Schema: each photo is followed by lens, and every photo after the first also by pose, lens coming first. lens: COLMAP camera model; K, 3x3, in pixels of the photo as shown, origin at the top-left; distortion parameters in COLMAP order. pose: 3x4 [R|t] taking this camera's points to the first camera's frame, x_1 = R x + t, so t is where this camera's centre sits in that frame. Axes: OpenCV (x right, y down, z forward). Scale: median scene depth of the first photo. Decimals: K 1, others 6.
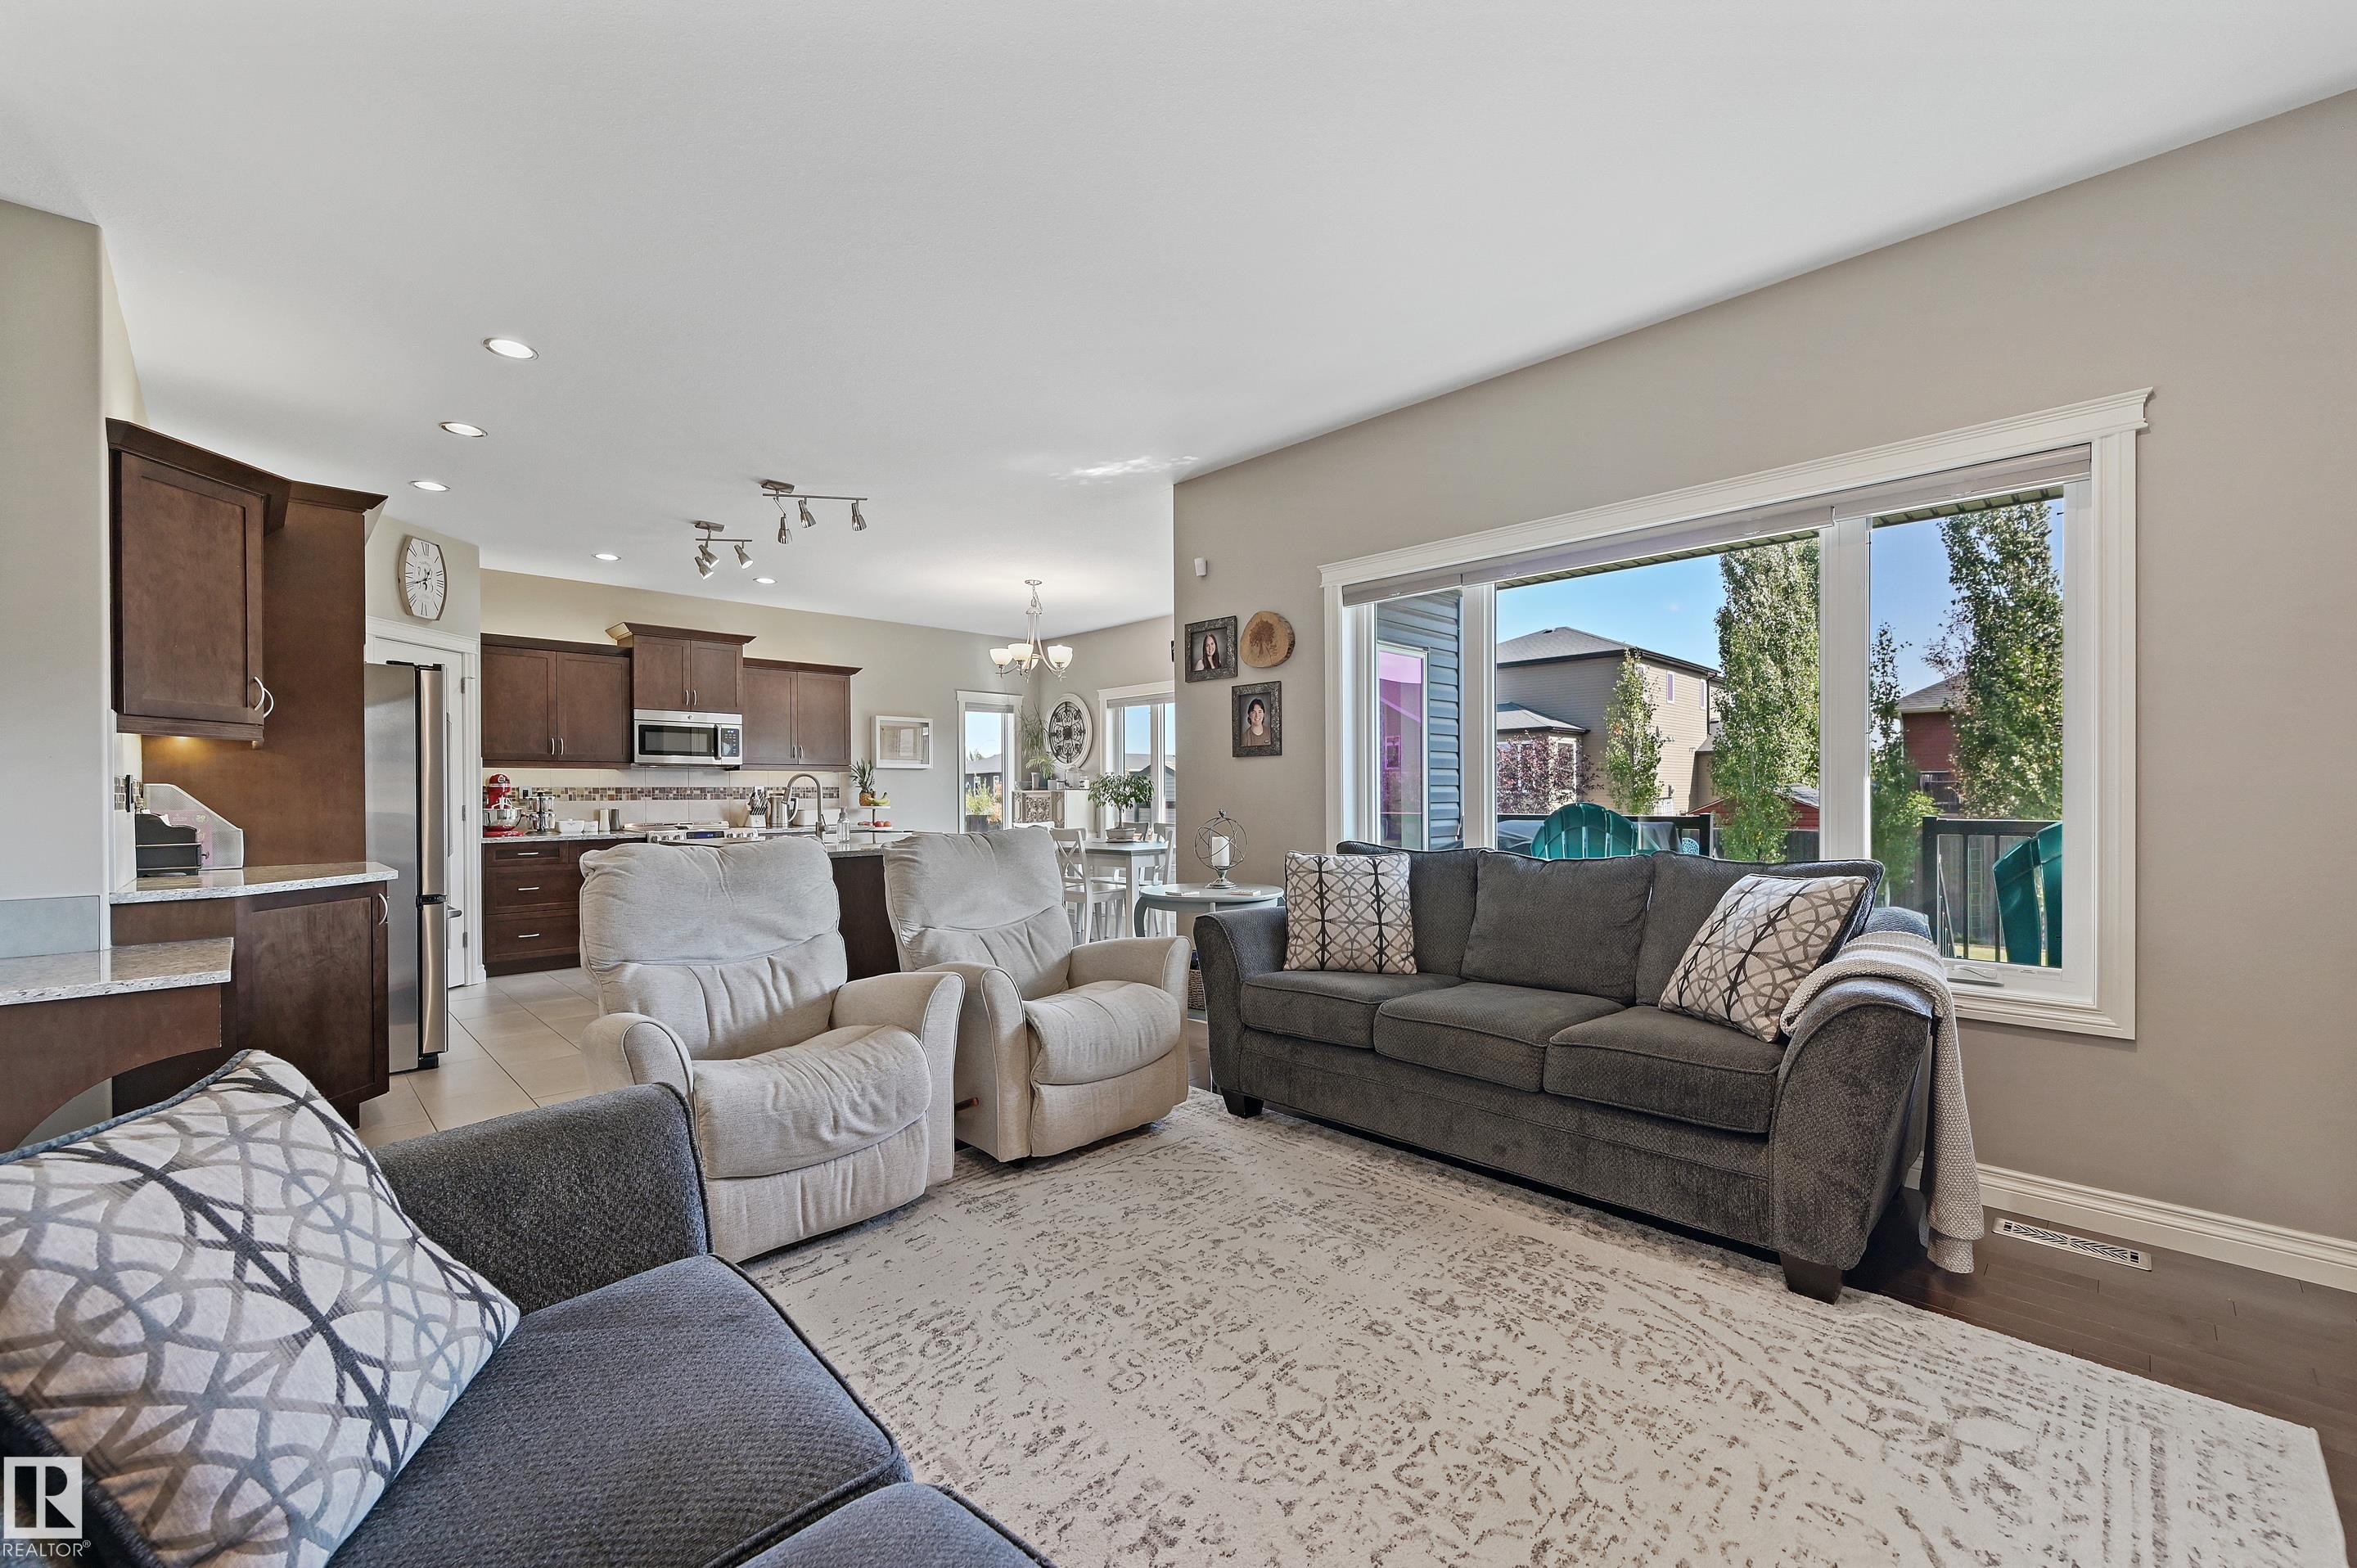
lens RADIAL K [[941.2, 0, 1177.7], [0, 941.2, 788.9], [0, 0, 1]] dist [-0.001989, 0.000109]
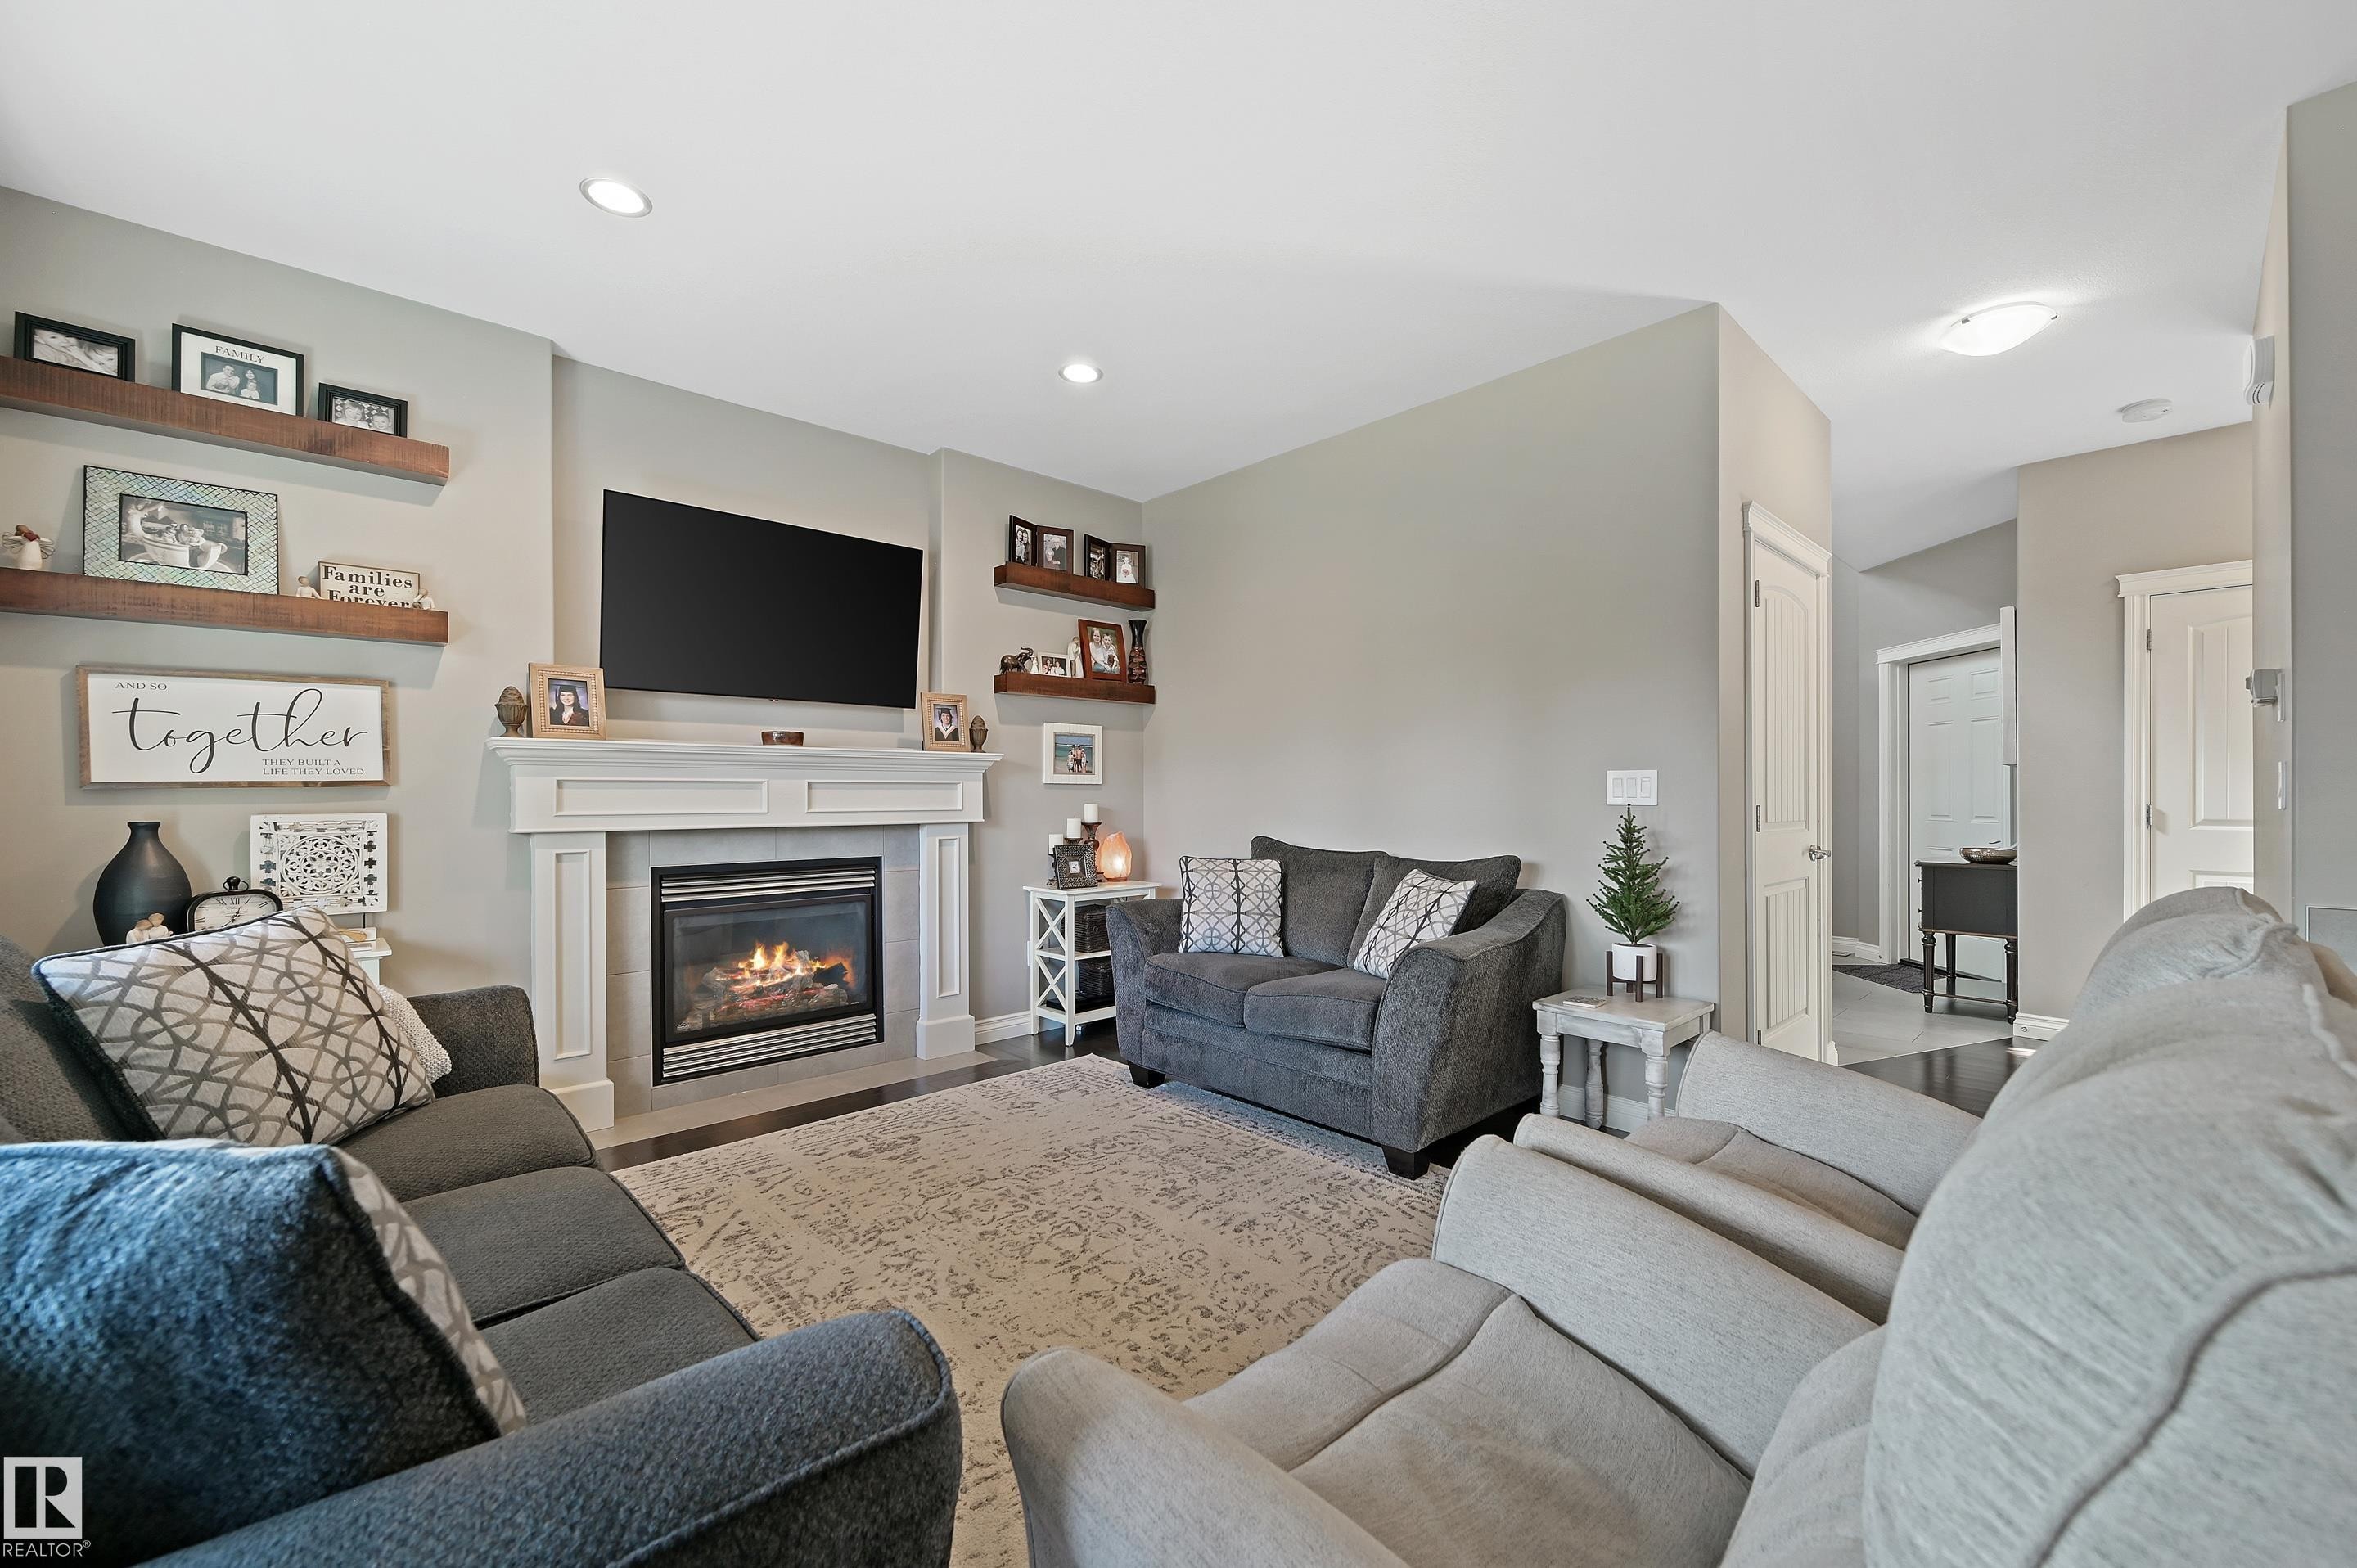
lens RADIAL K [[941.2, 0, 1186.9], [0, 941.2, 790.9], [0, 0, 1]] dist [-0.001989, 0.000109]
pose [[-0.999804, 0.009610, 0.017323, -0.059973], [0.009446, 0.999910, -0.009540, 0.008551], [-0.017413, -0.009375, -0.999804, 1.859738]]
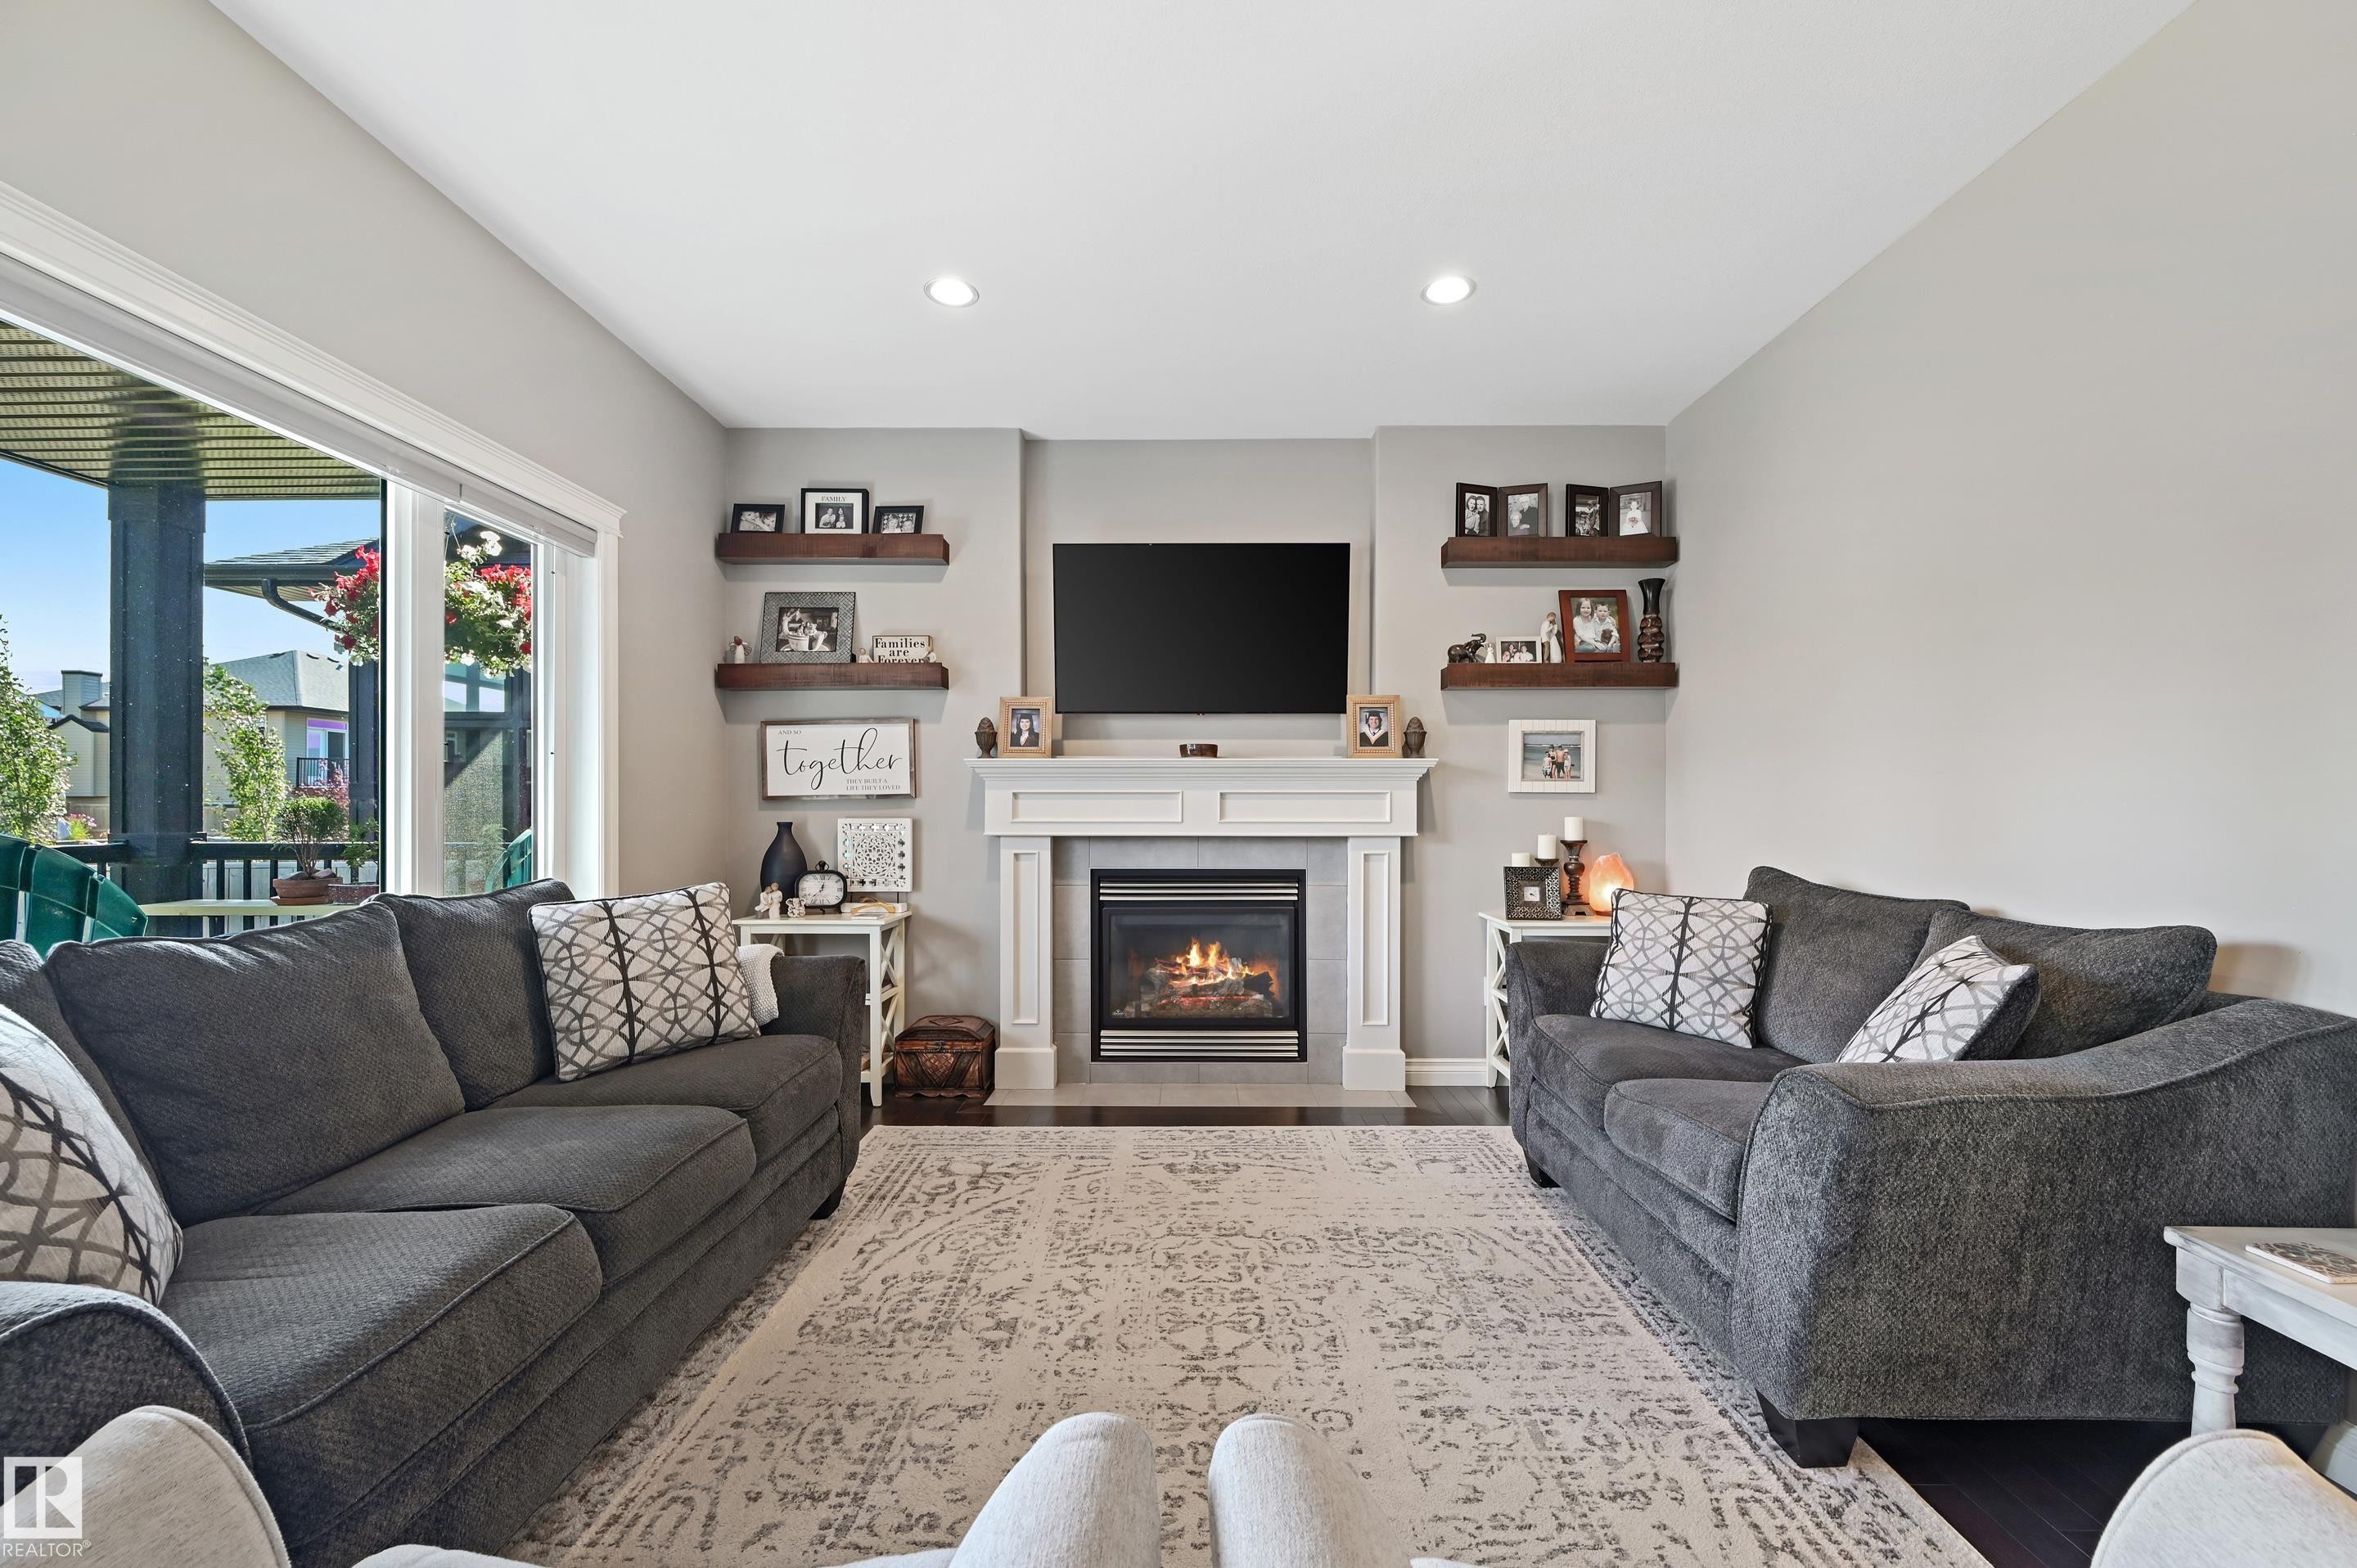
lens RADIAL K [[941.2, 0, 1183.3], [0, 941.2, 806.7], [0, 0, 1]] dist [-0.001989, 0.000109]
pose [[-0.709198, 0.007366, 0.704971, -0.509750], [0.000887, 0.999954, -0.009556, 0.012088], [-0.705009, -0.006152, -0.709172, 1.457926]]
